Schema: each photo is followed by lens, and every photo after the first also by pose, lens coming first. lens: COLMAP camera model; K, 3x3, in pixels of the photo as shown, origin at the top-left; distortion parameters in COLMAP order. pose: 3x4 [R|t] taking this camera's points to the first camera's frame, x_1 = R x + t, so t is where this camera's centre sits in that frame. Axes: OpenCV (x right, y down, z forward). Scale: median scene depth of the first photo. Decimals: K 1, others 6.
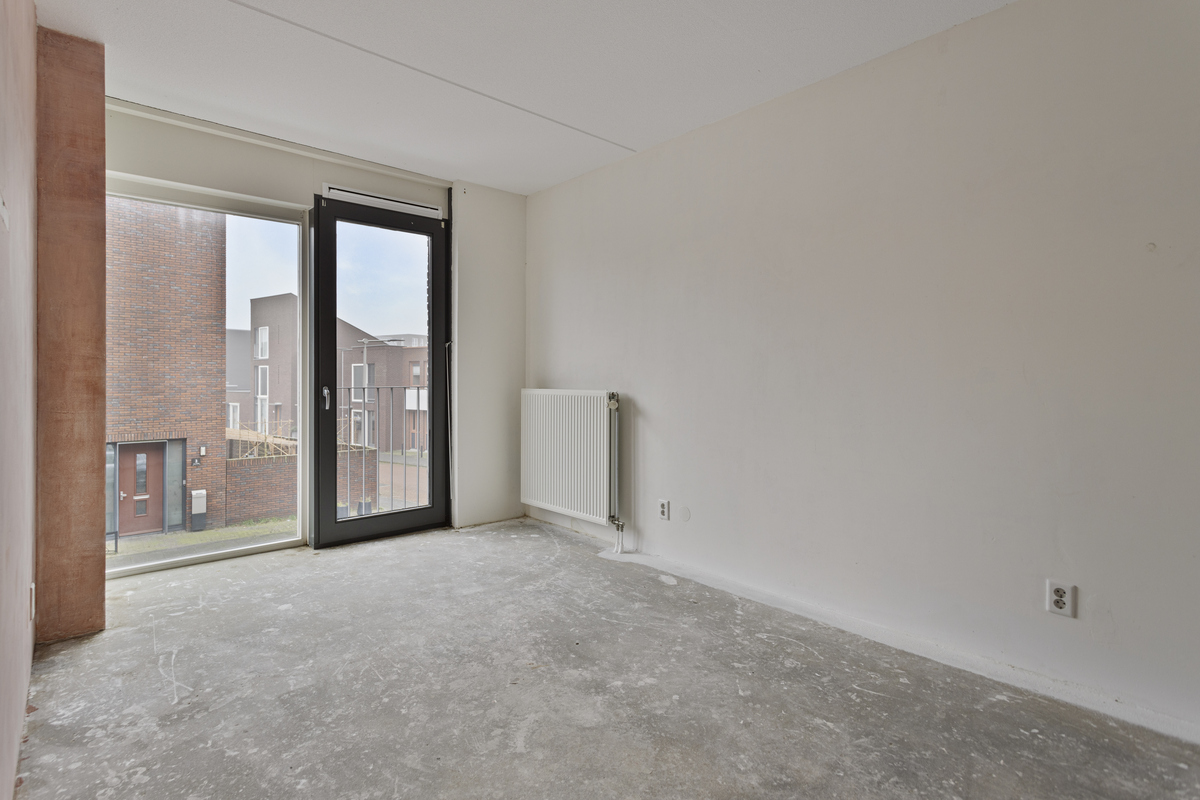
lens RADIAL K [[590.8, 0, 585.9], [0, 590.8, 379.2], [0, 0, 1]] dist [0.012535, 0.000631]
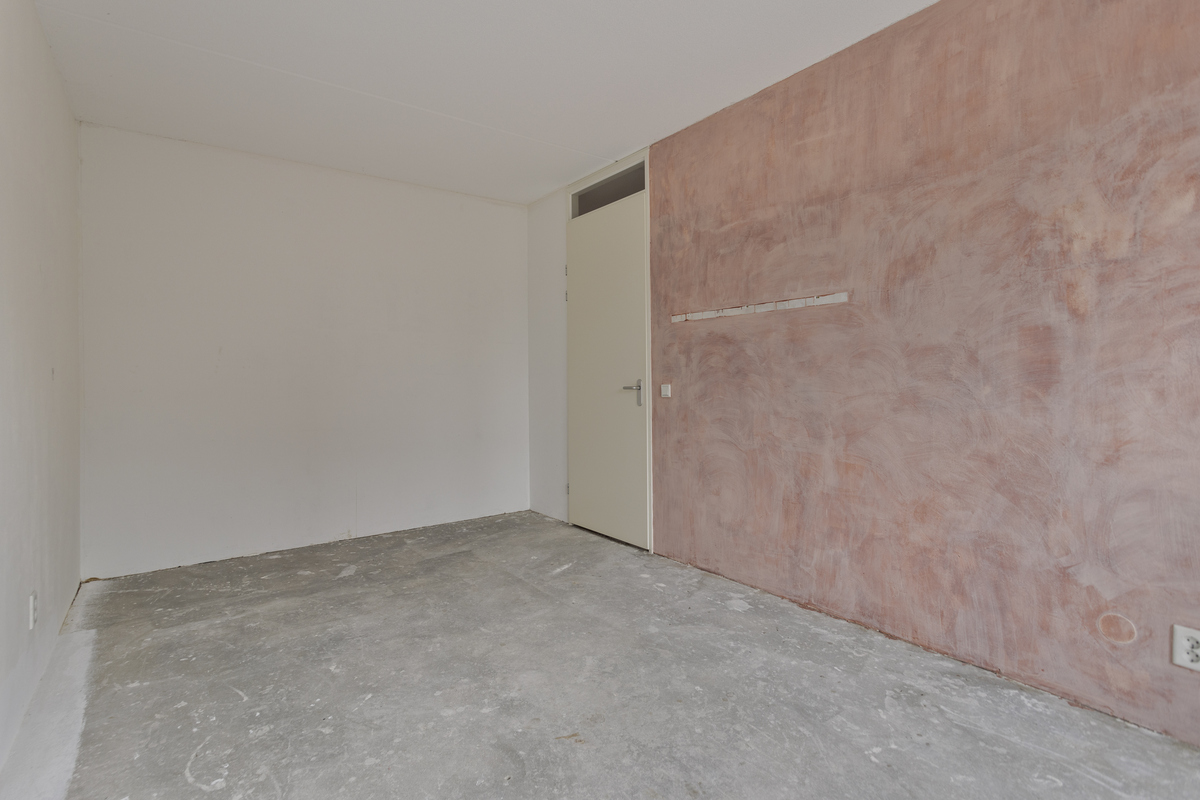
lens RADIAL K [[590.8, 0, 585.9], [0, 590.8, 379.2], [0, 0, 1]] dist [0.012535, 0.000631]
pose [[-0.994966, 0.006408, 0.100007, -0.203104], [0.006964, 0.999962, 0.005208, -0.003753], [-0.099970, 0.005879, -0.994973, 1.962251]]
